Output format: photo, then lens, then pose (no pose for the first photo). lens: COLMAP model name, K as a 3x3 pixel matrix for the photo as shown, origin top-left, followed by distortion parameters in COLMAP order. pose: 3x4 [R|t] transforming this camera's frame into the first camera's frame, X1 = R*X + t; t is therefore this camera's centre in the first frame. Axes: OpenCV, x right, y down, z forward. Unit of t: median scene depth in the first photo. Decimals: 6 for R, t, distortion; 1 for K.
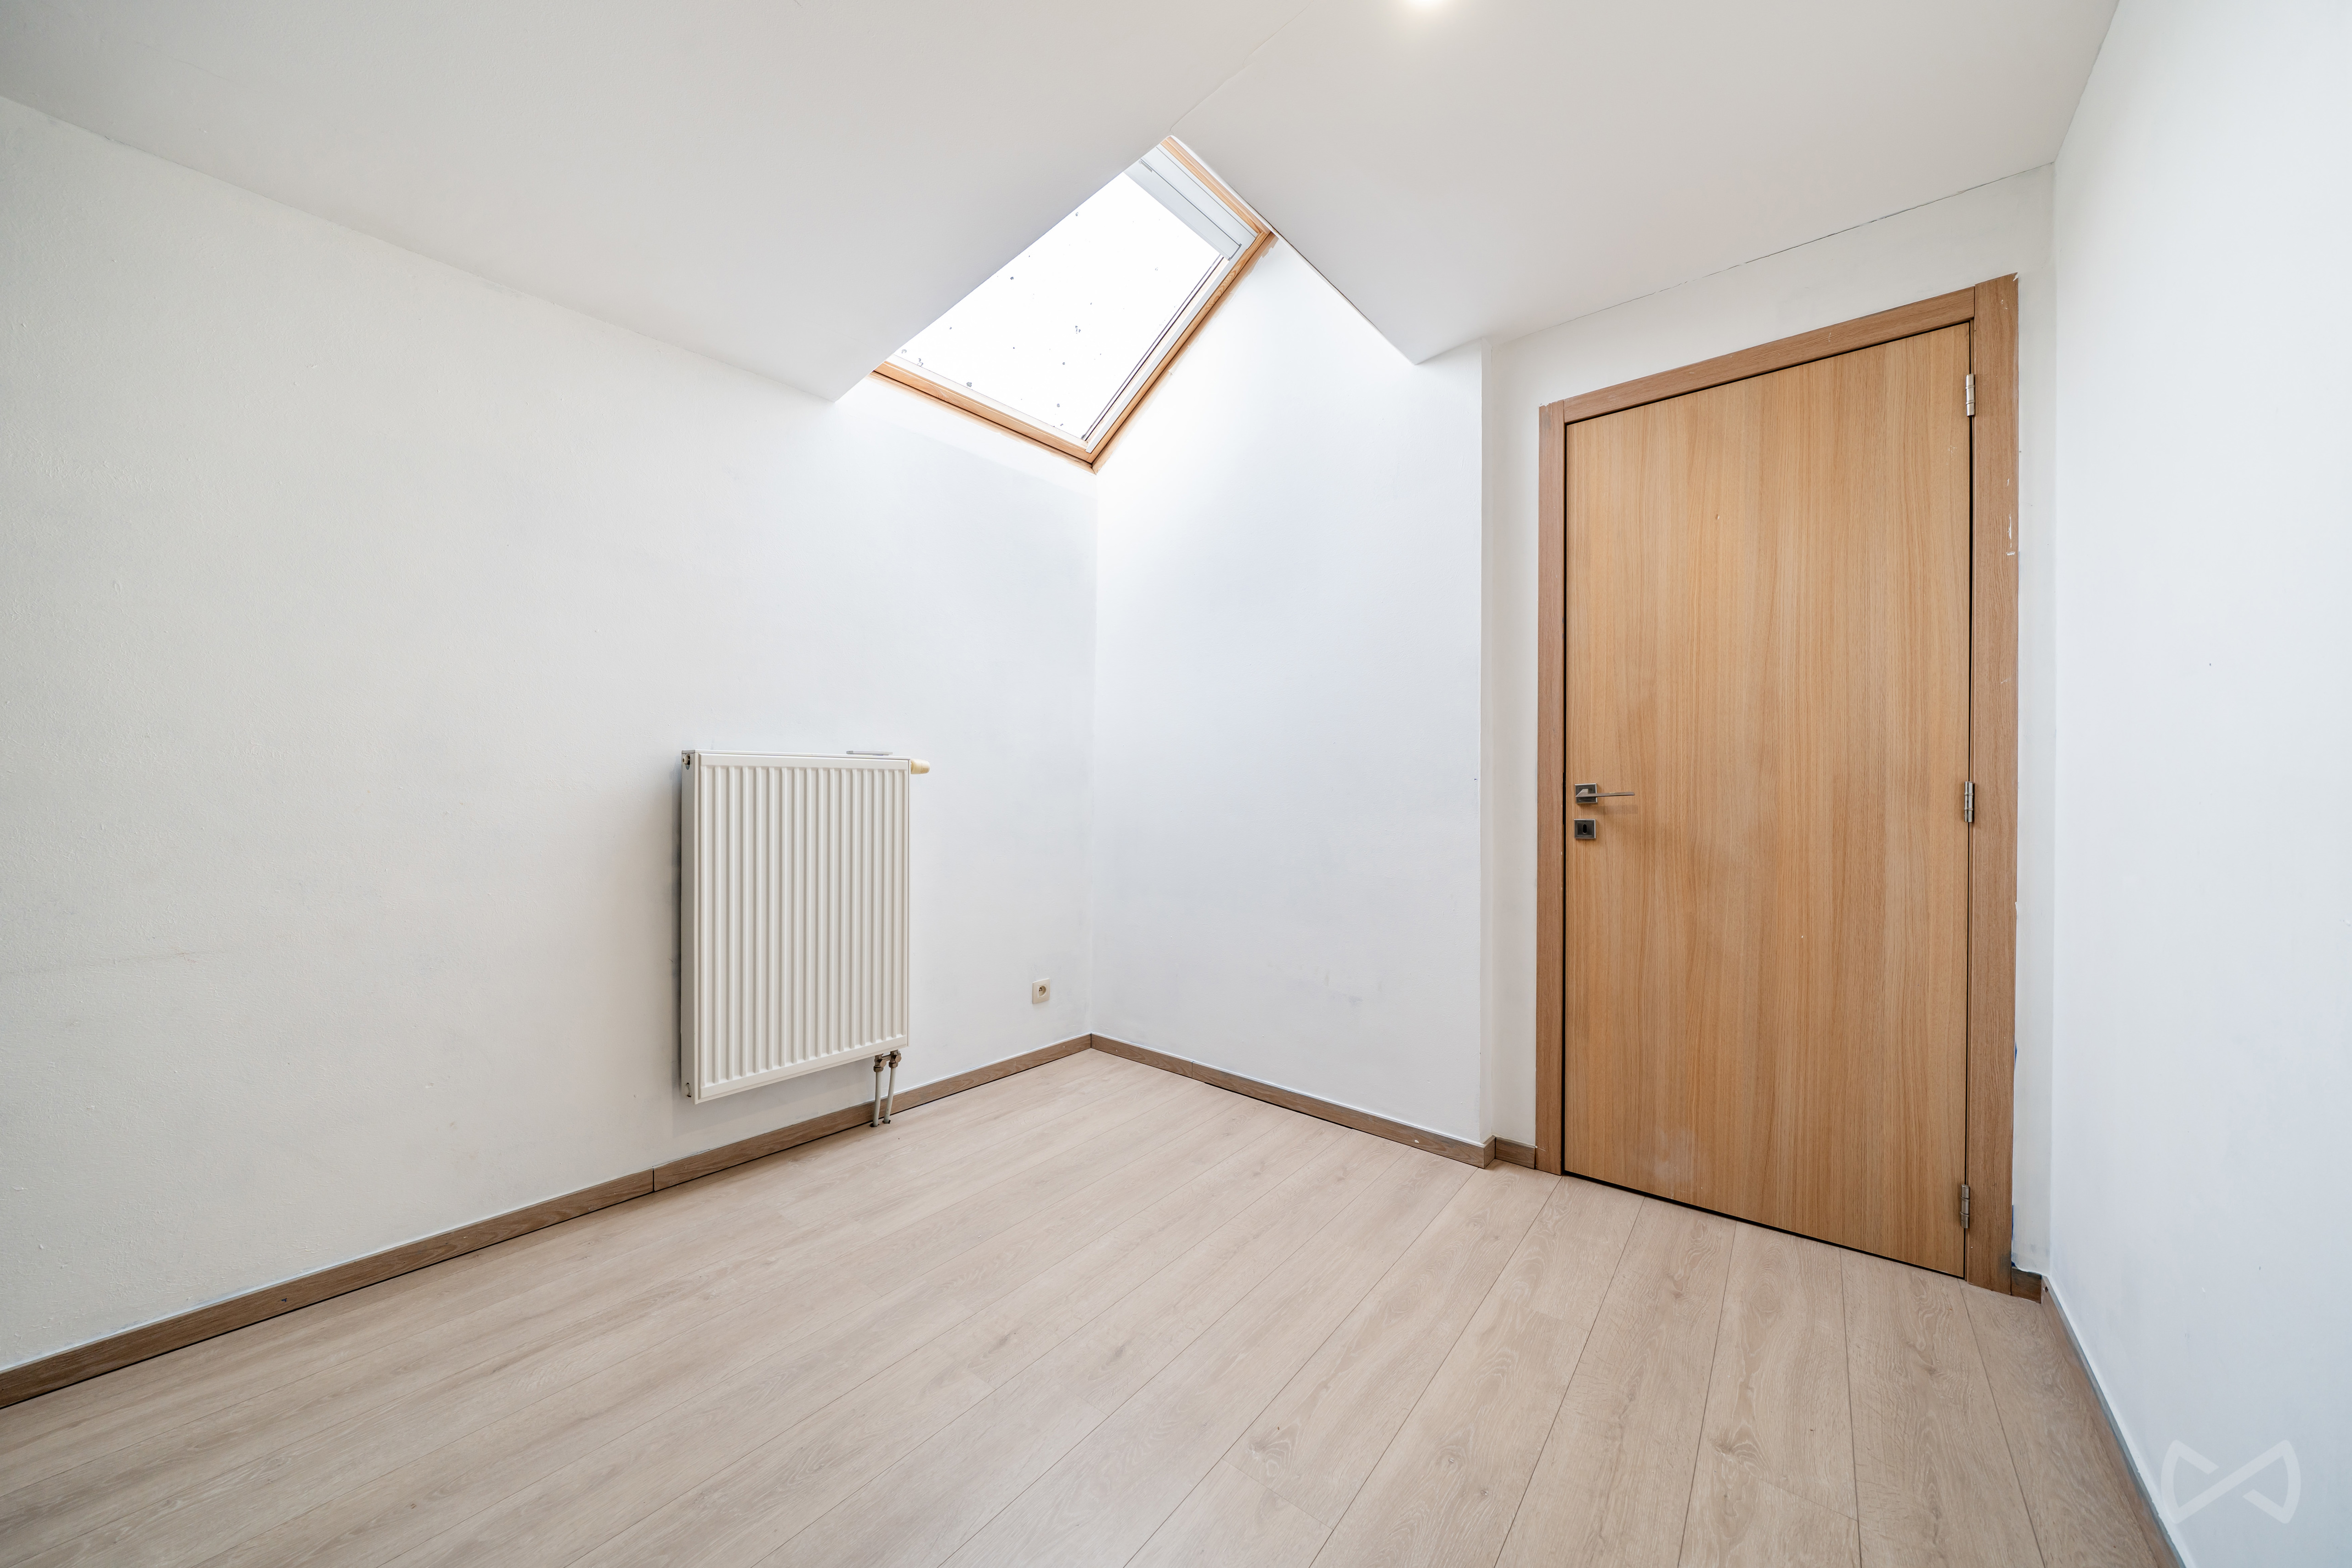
lens RADIAL K [[788.6, 0, 1174.1], [0, 788.6, 785.3], [0, 0, 1]] dist [-0.006284, -0.000044]
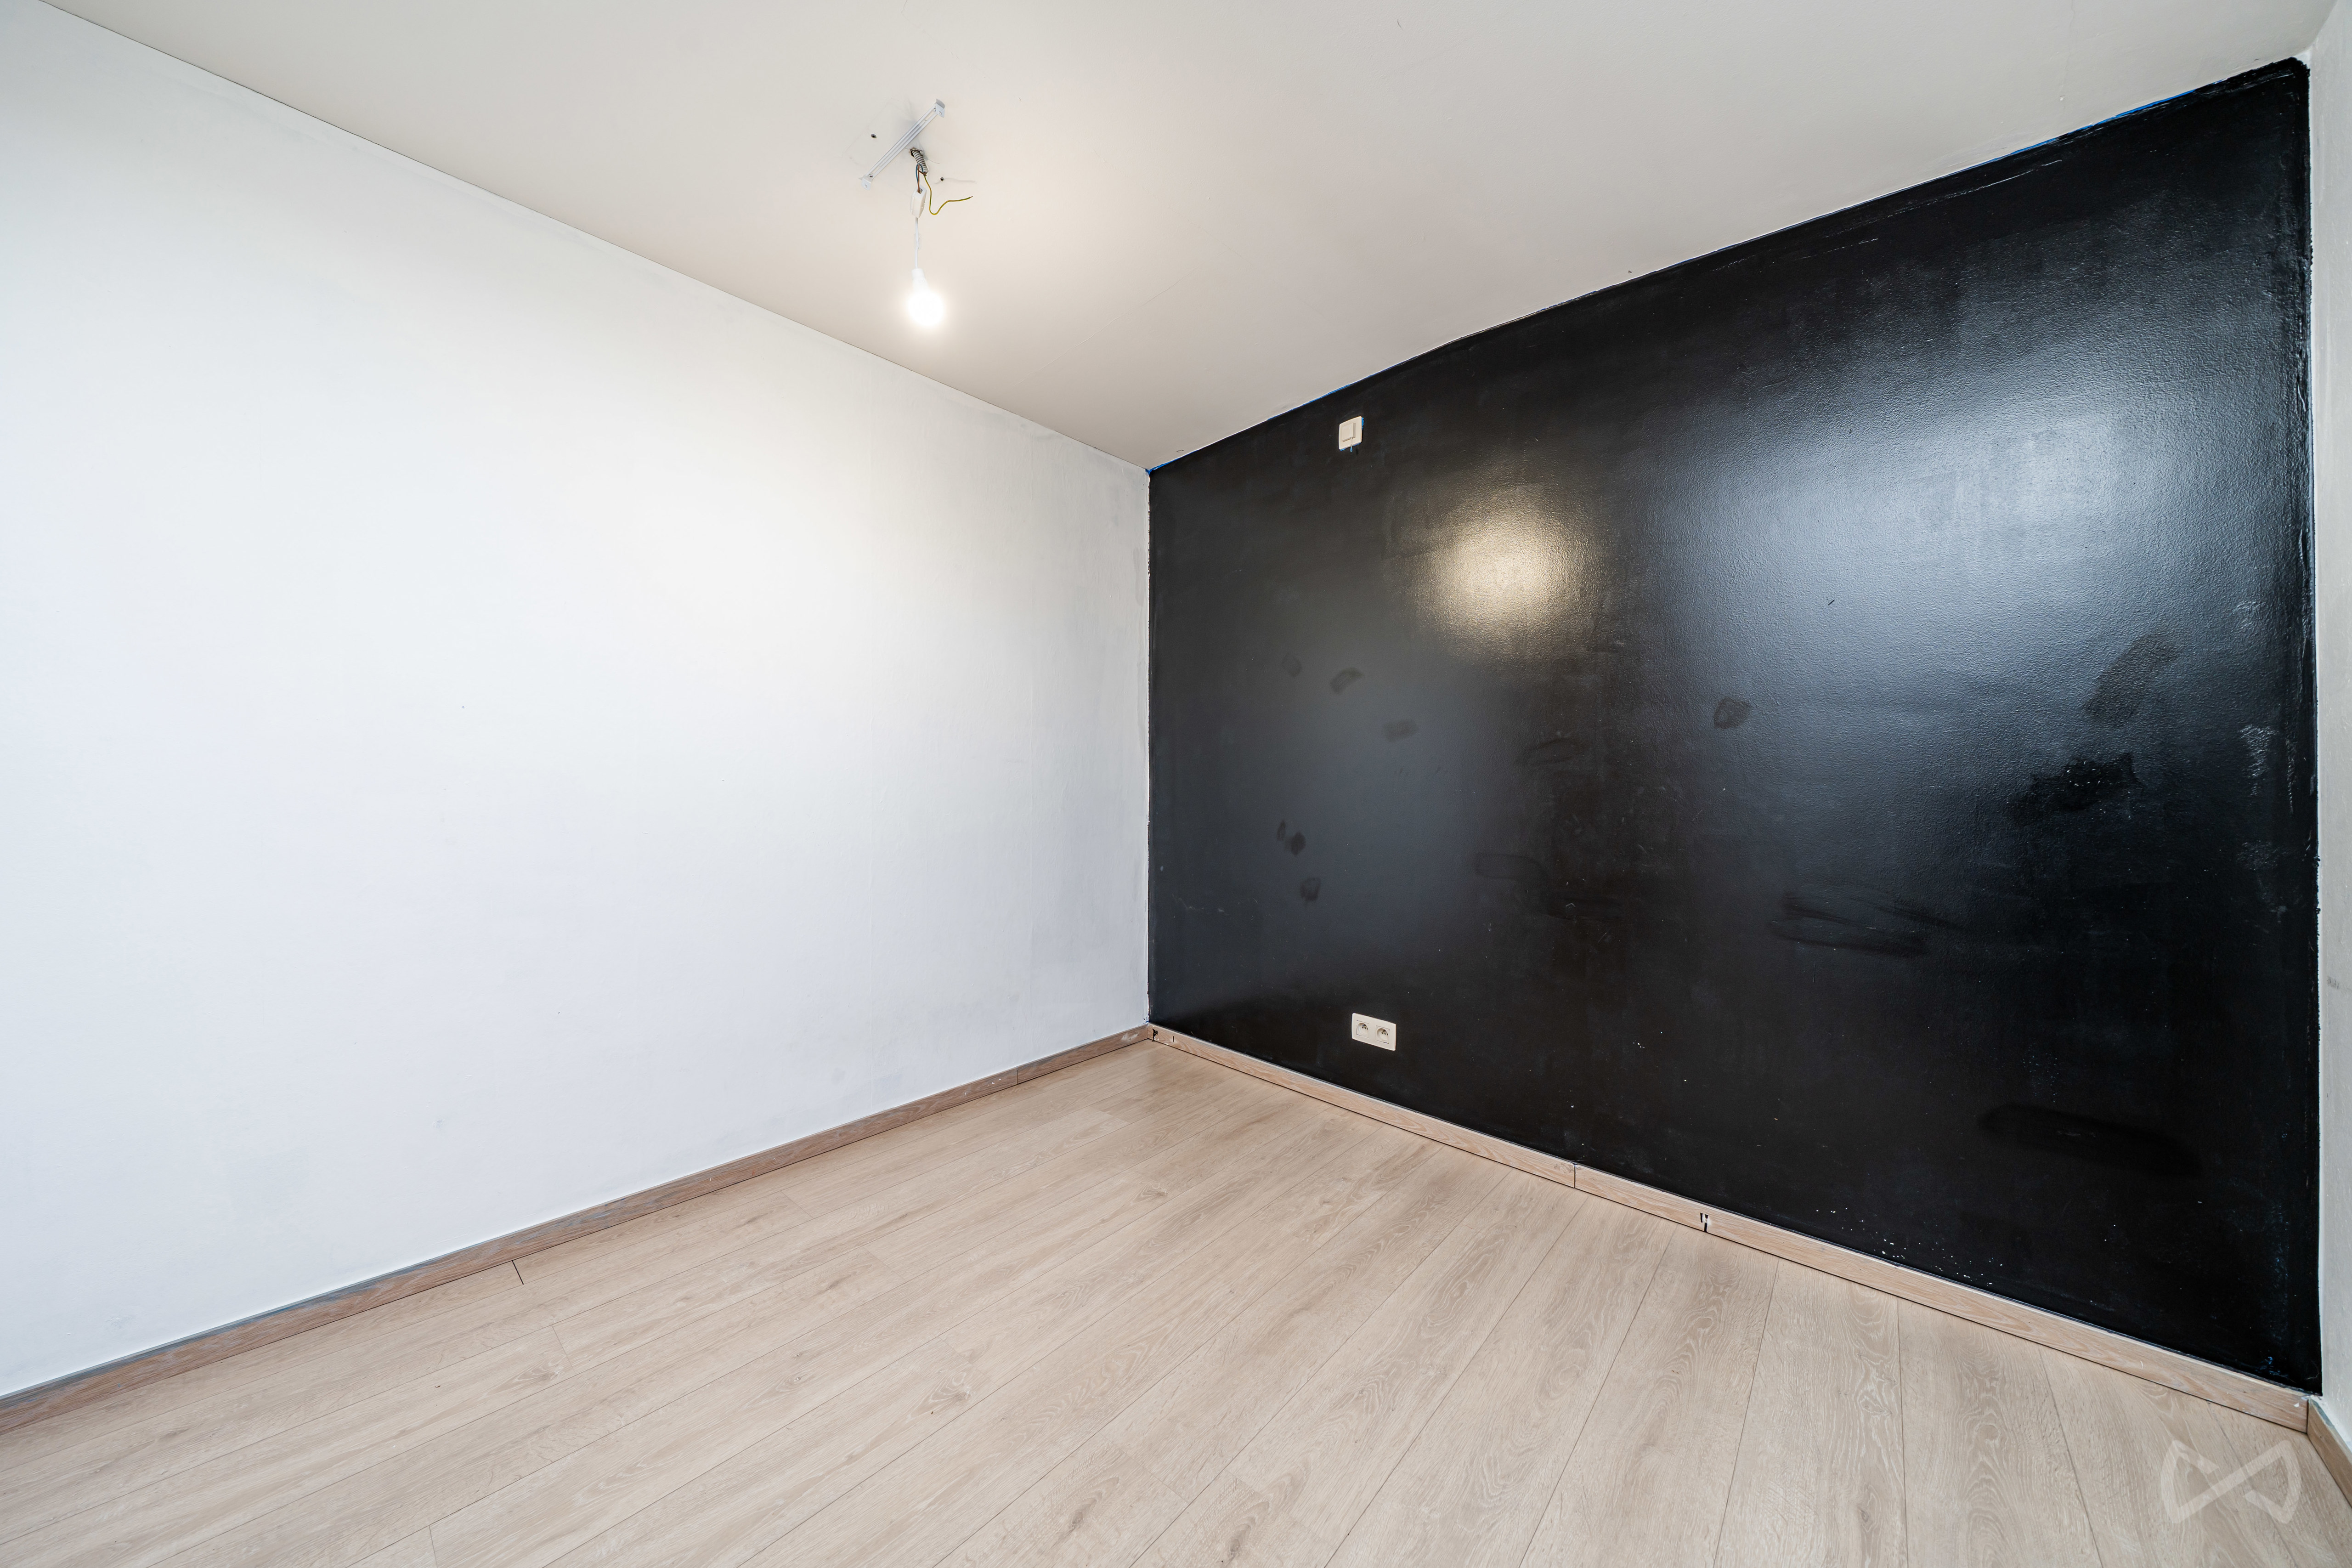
lens RADIAL K [[788.6, 0, 1177.8], [0, 788.6, 781.7], [0, 0, 1]] dist [-0.006284, -0.000044]
pose [[-0.998771, -0.001435, 0.049533, -0.235685], [-0.001394, 0.999999, 0.000867, 0.006053], [-0.049534, 0.000797, -0.998772, 2.029185]]
